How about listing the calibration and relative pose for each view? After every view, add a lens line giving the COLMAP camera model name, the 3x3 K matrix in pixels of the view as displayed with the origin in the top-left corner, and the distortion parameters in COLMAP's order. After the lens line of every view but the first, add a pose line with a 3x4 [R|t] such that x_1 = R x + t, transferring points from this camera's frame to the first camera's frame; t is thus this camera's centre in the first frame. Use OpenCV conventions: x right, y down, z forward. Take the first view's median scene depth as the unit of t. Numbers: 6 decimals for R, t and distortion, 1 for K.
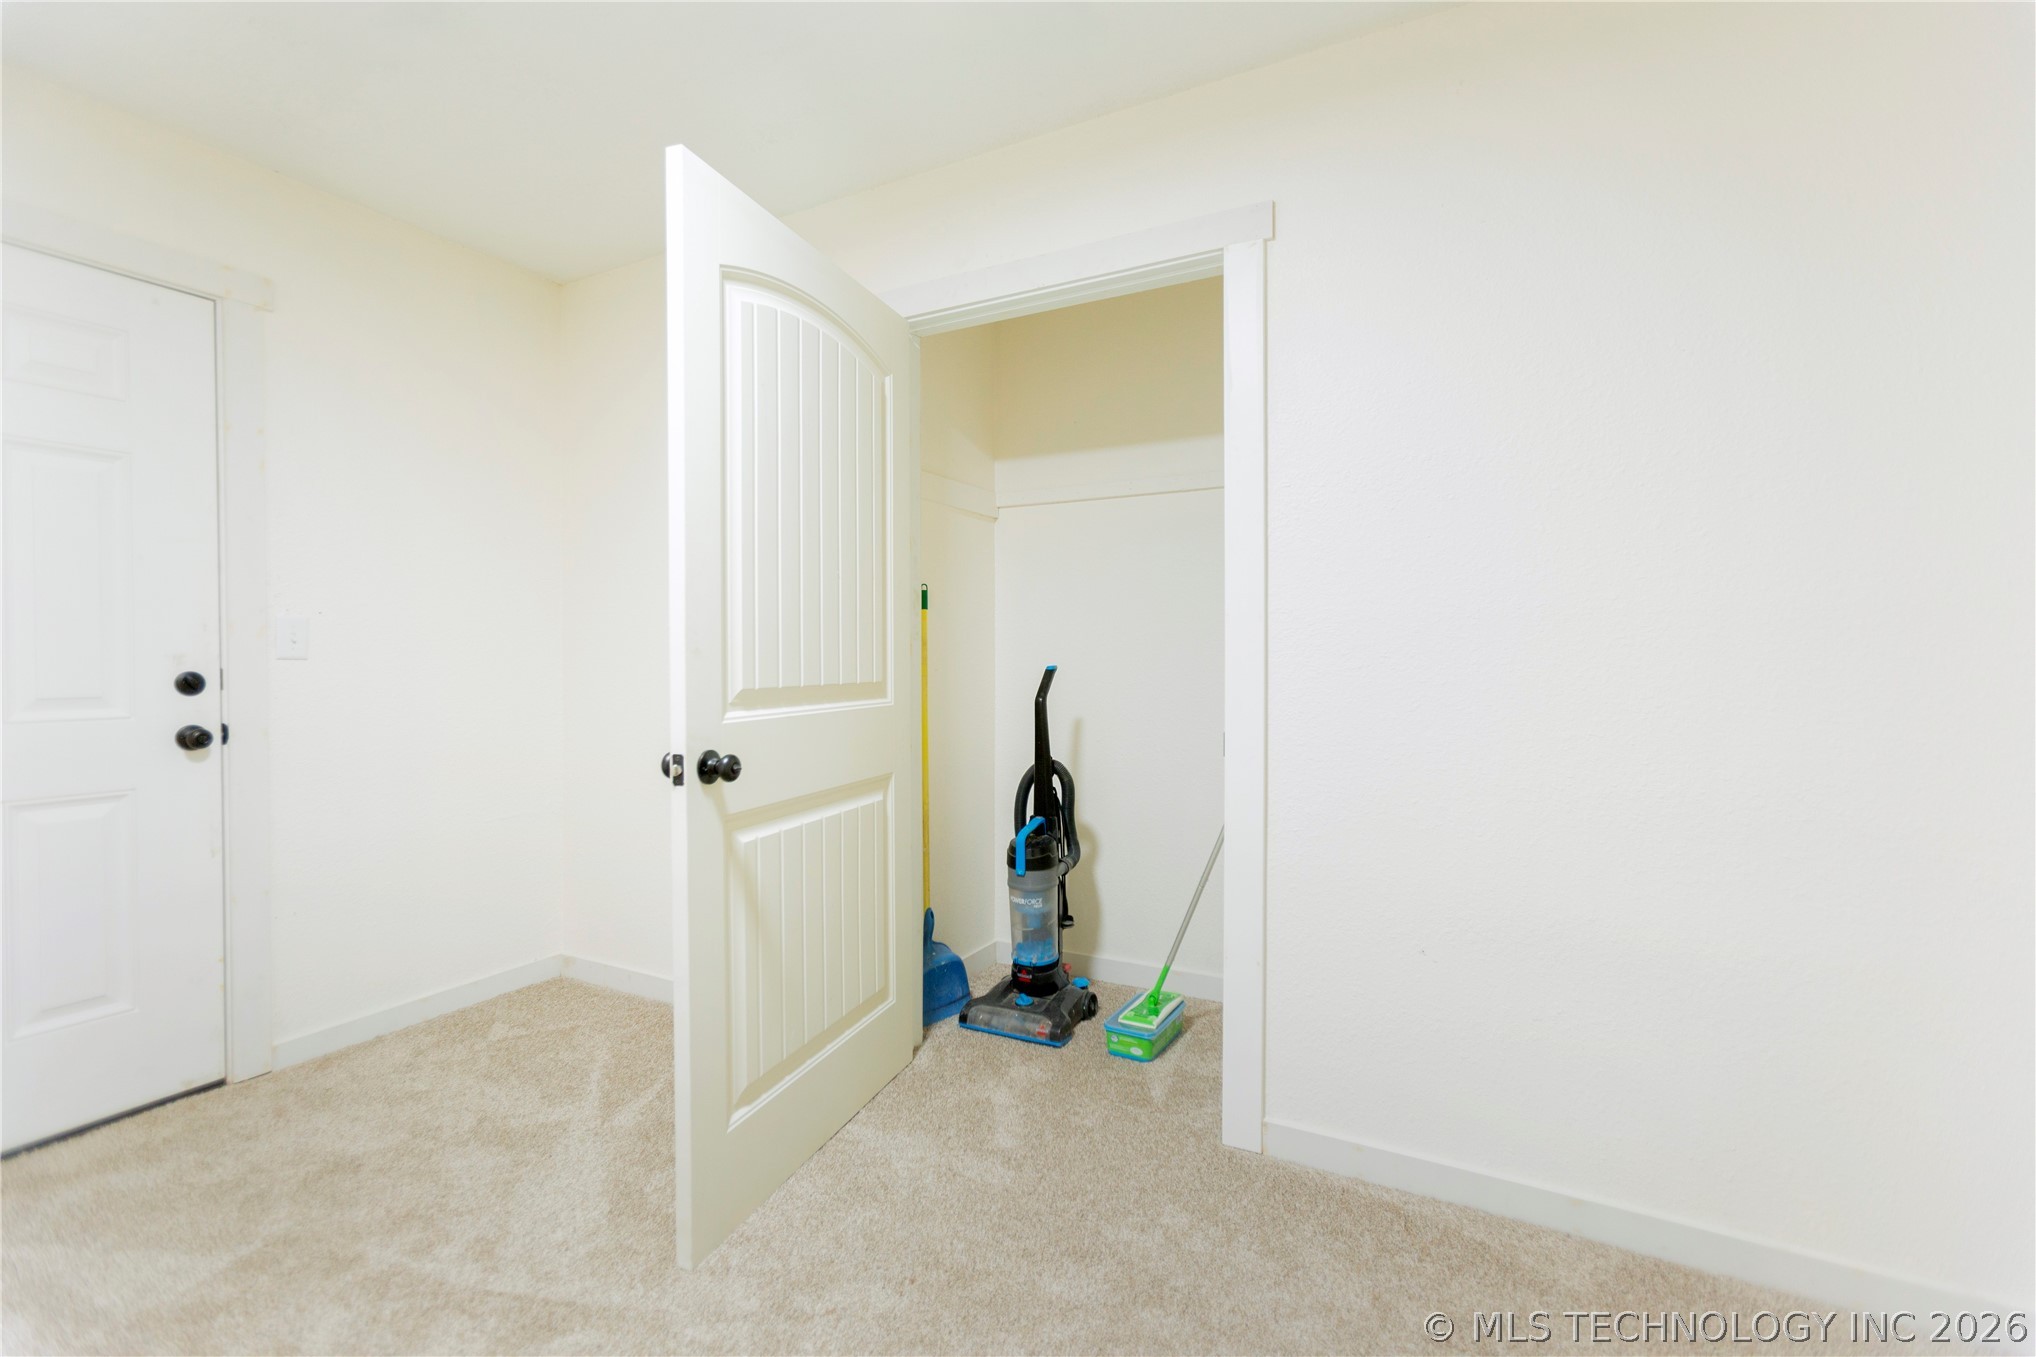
lens RADIAL K [[901.1, 0, 1016.0], [0, 901.1, 674.2], [0, 0, 1]] dist [-0.002833, 0.005094]
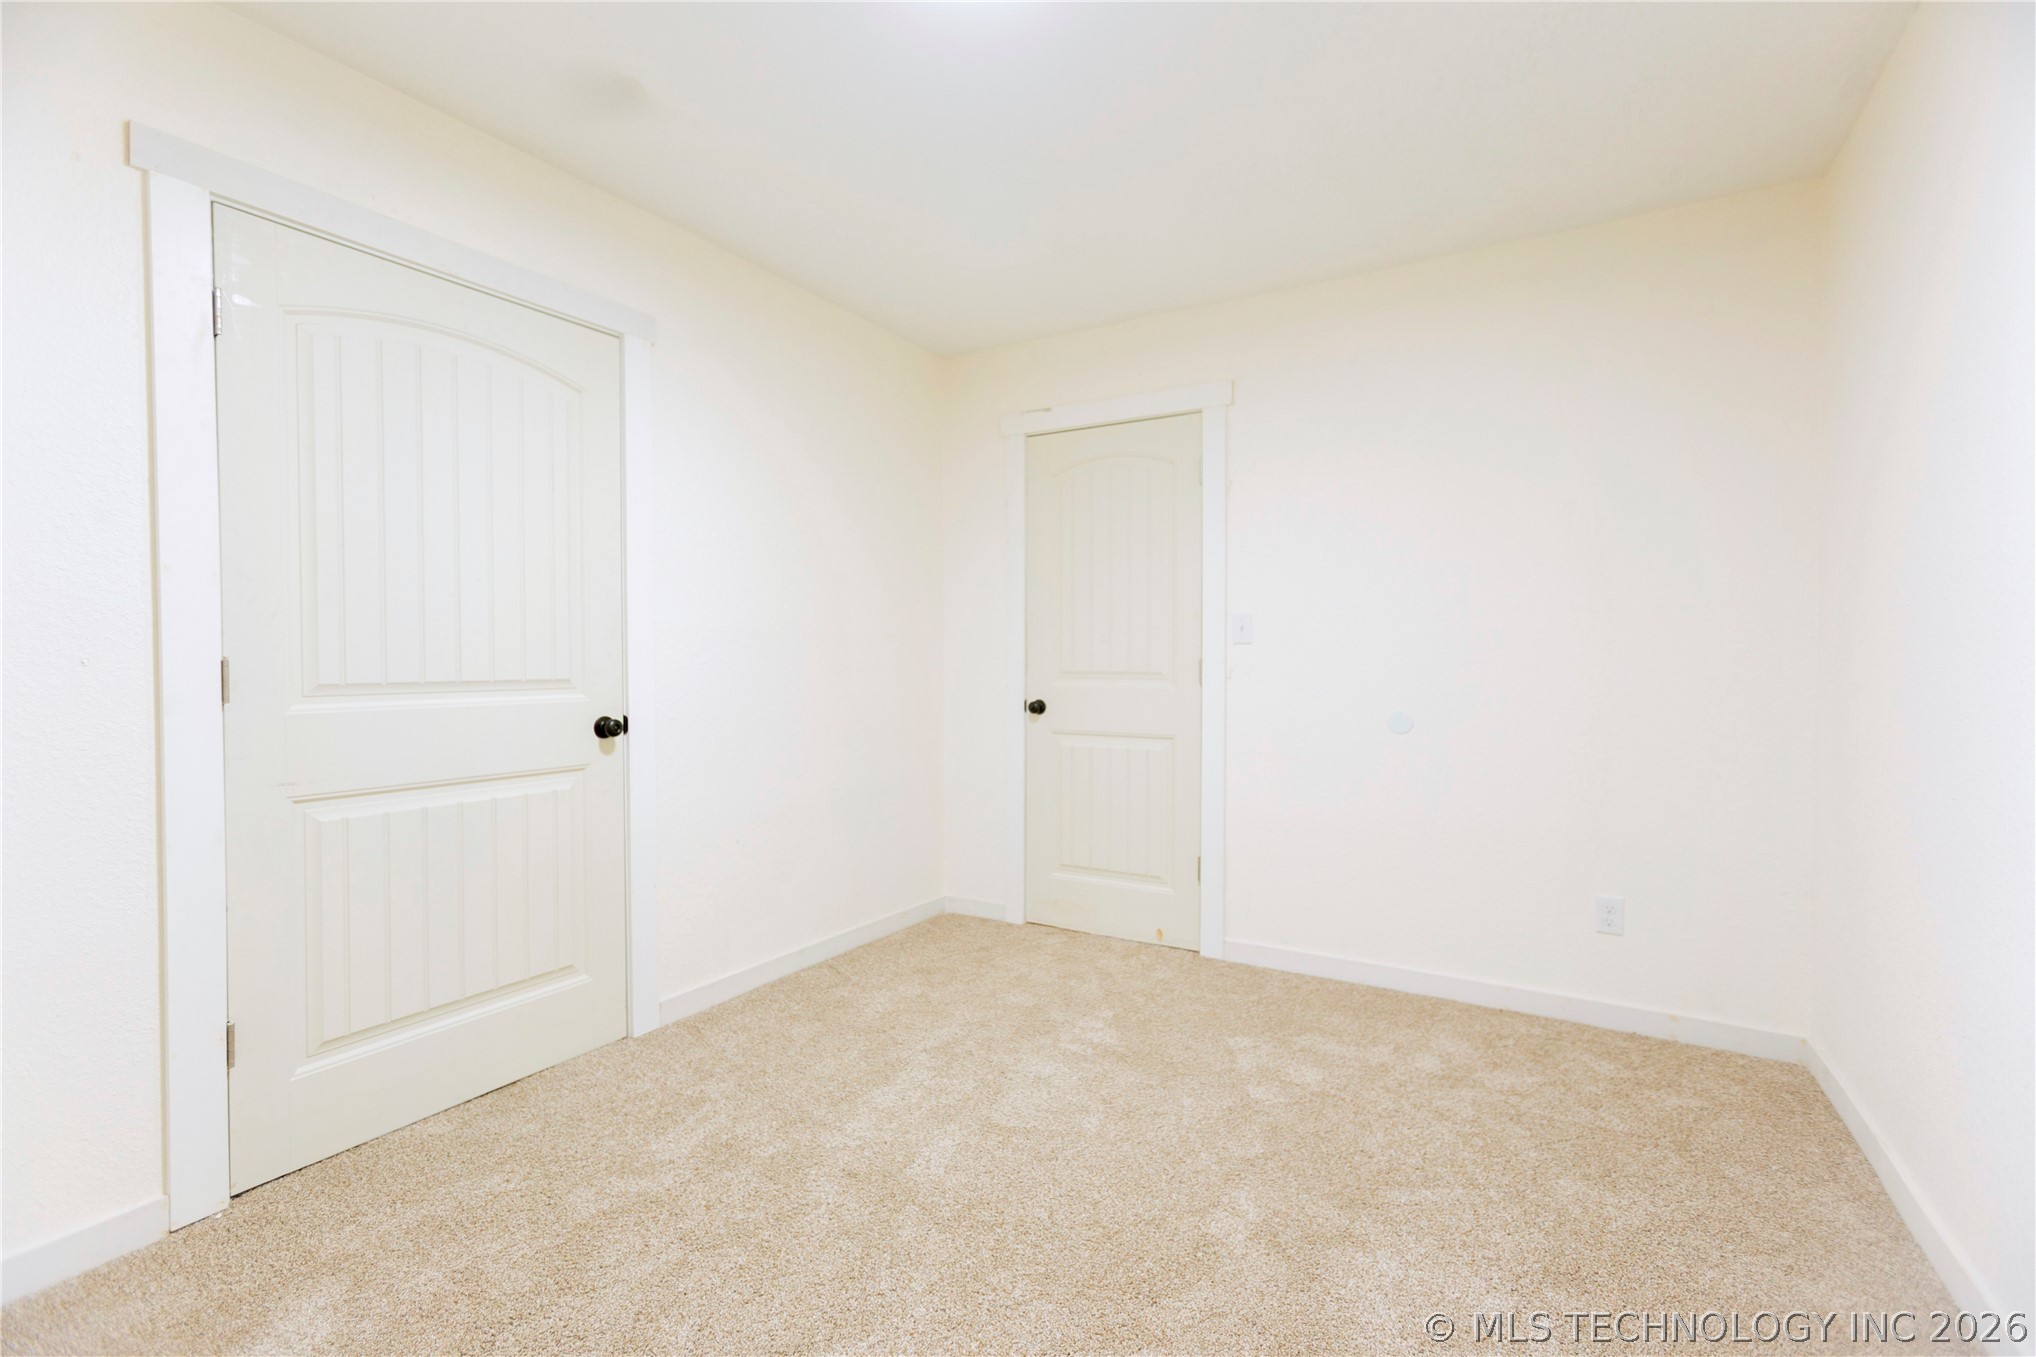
lens RADIAL K [[901.1, 0, 1016.0], [0, 901.1, 674.2], [0, 0, 1]] dist [-0.002833, 0.005094]
pose [[0.049946, -0.017992, 0.998590, -1.156635], [0.015131, 0.999737, 0.017256, -0.007999], [-0.998637, 0.014248, 0.050205, 0.450211]]
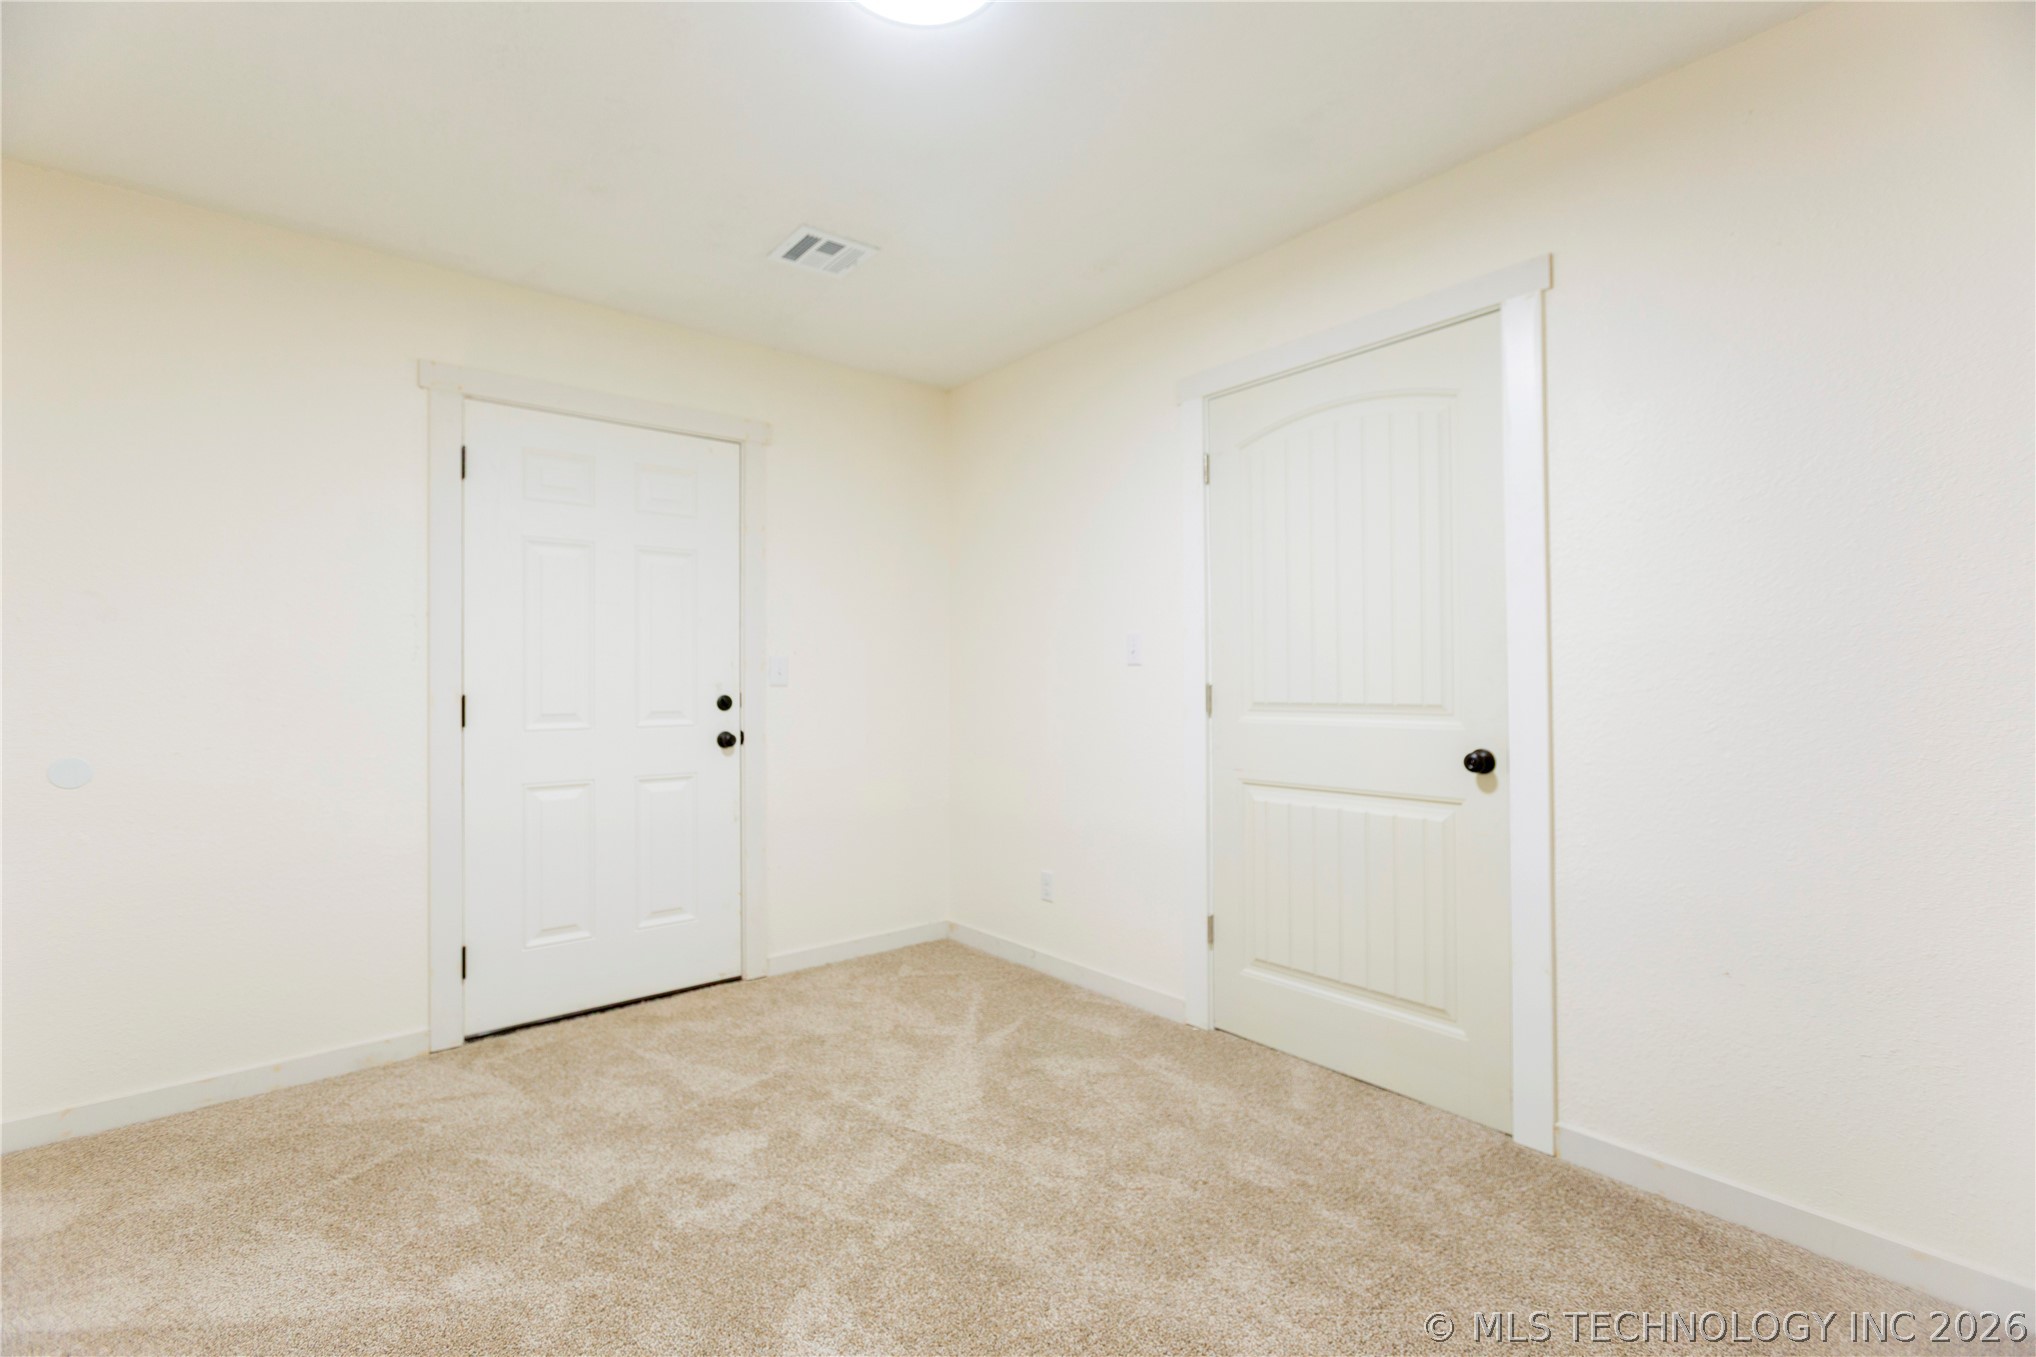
lens RADIAL K [[901.1, 0, 1016.0], [0, 901.1, 674.2], [0, 0, 1]] dist [-0.002833, 0.005094]
pose [[0.926126, -0.009682, -0.377089, 0.105817], [-0.000145, 0.999661, -0.026024, 0.002418], [0.377213, 0.024156, 0.925811, -0.238070]]
